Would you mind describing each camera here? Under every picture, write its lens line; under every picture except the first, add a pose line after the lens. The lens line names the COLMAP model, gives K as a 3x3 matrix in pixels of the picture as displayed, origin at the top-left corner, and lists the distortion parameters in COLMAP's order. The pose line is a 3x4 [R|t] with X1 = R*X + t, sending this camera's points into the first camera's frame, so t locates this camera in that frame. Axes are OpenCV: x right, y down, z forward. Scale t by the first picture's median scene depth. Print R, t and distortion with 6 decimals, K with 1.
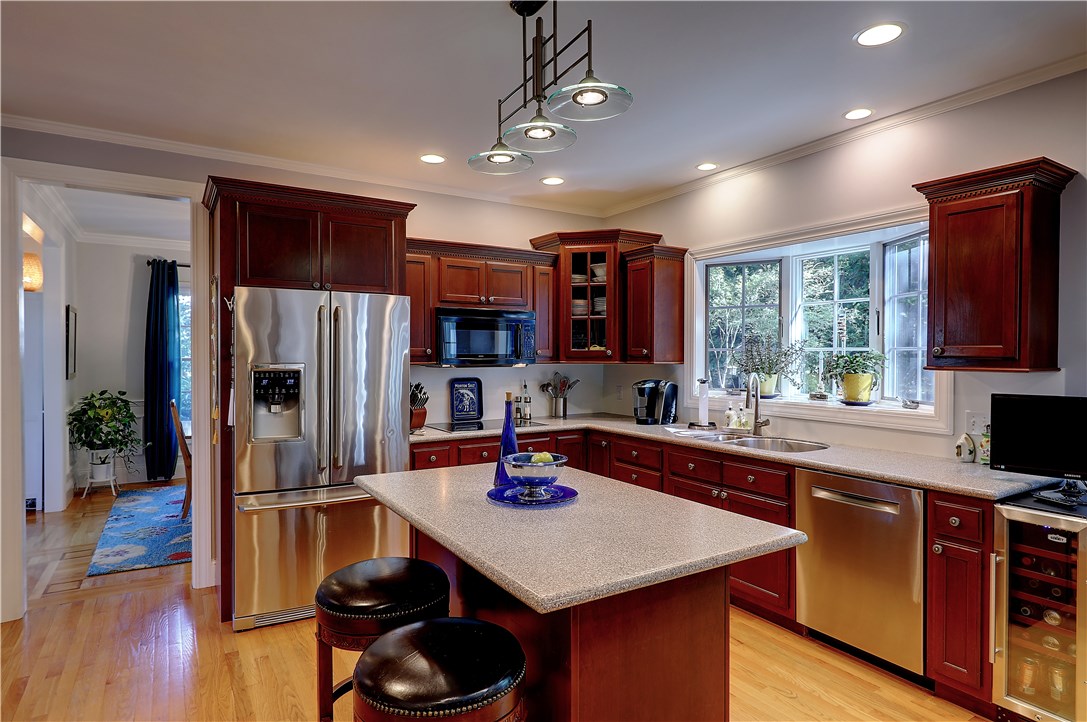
lens RADIAL K [[602.8, 0, 539.4], [0, 602.8, 363.2], [0, 0, 1]] dist [-0.003066, 0.000693]
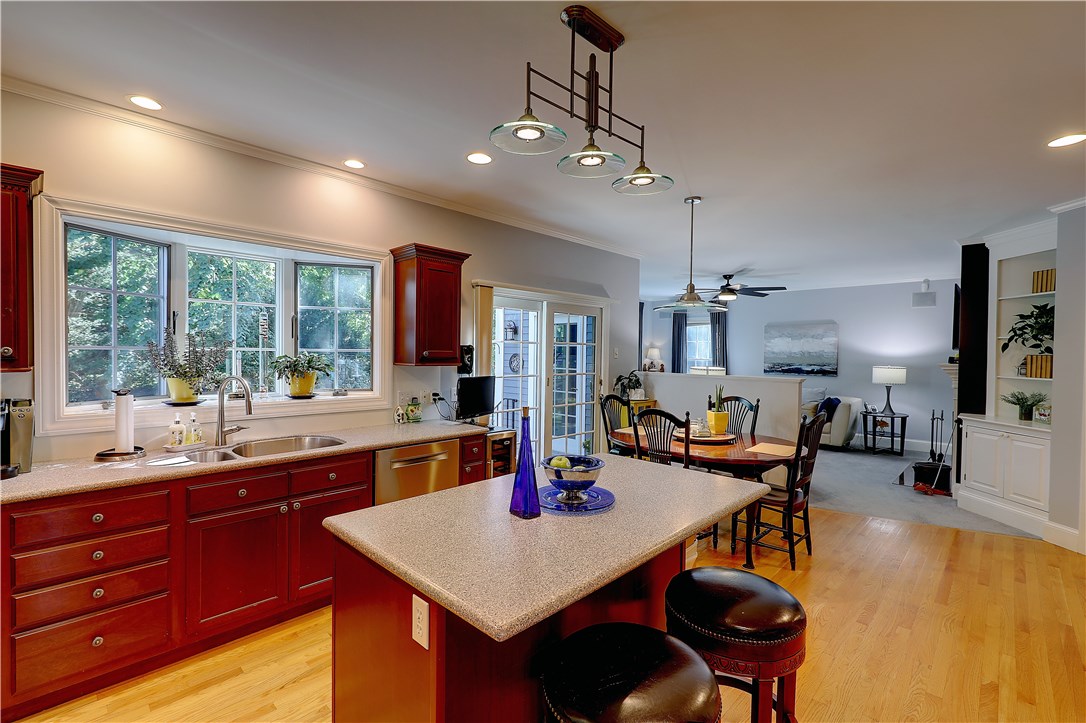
lens RADIAL K [[481.1, 0, 547.2], [0, 481.1, 358.7], [0, 0, 1]] dist [0.005388, 0.000308]
pose [[-0.252324, -0.018655, 0.967463, -0.455648], [0.003512, 0.999790, 0.020194, -0.022055], [-0.967637, 0.008494, -0.252205, 0.712683]]
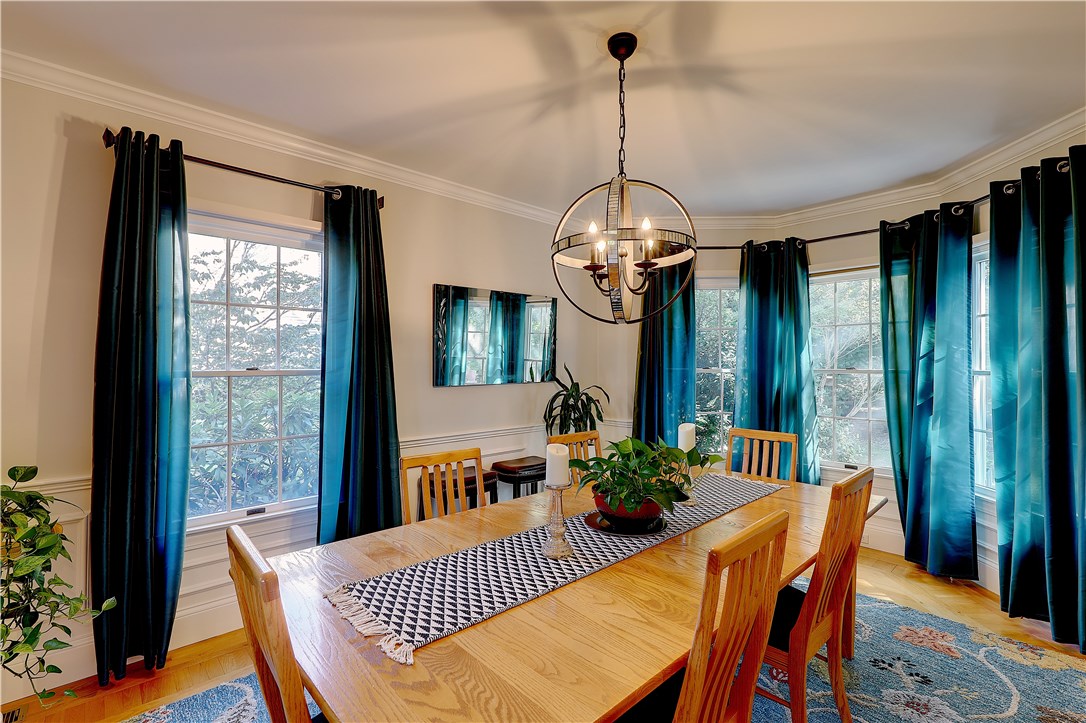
lens RADIAL K [[481.1, 0, 546.4], [0, 481.1, 360.8], [0, 0, 1]] dist [0.005388, 0.000308]
pose [[0.980387, -0.000103, 0.197081, -0.718665], [0.003448, 0.999856, -0.016628, -0.017104], [-0.197050, 0.016982, 0.980246, 1.058598]]
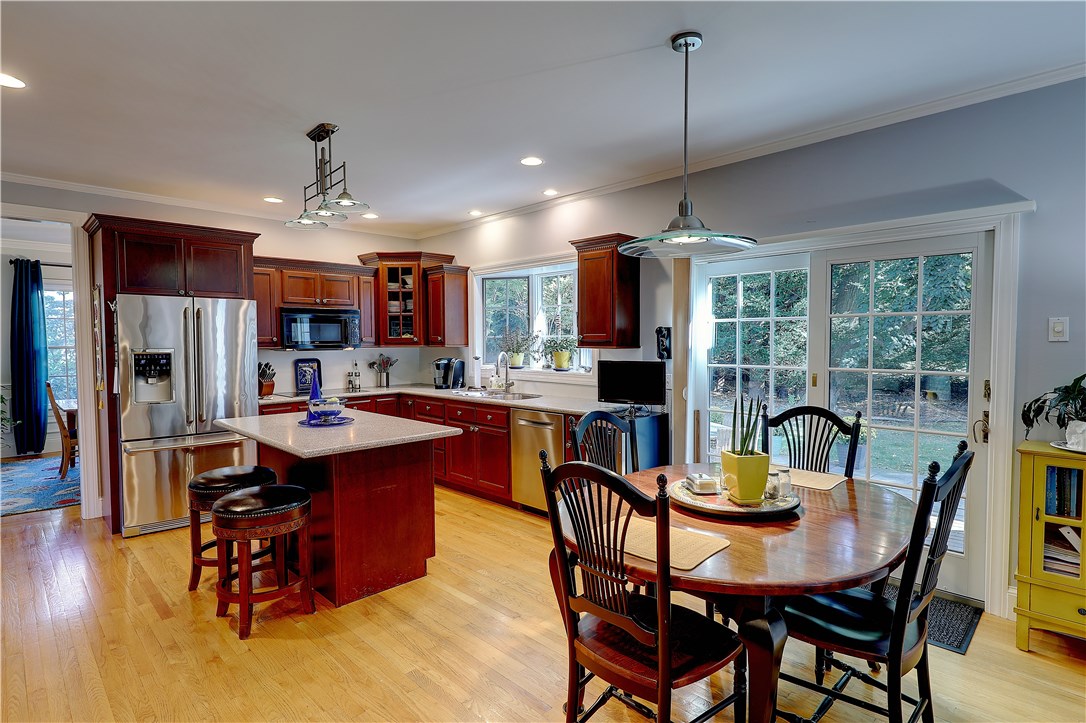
lens RADIAL K [[554.8, 0, 548.1], [0, 554.8, 362.6], [0, 0, 1]] dist [-0.000793, -0.001488]
pose [[0.973215, -0.016049, 0.229335, 0.139655], [0.010361, 0.999609, 0.025984, 0.007685], [-0.229663, -0.022912, 0.973001, -0.395785]]
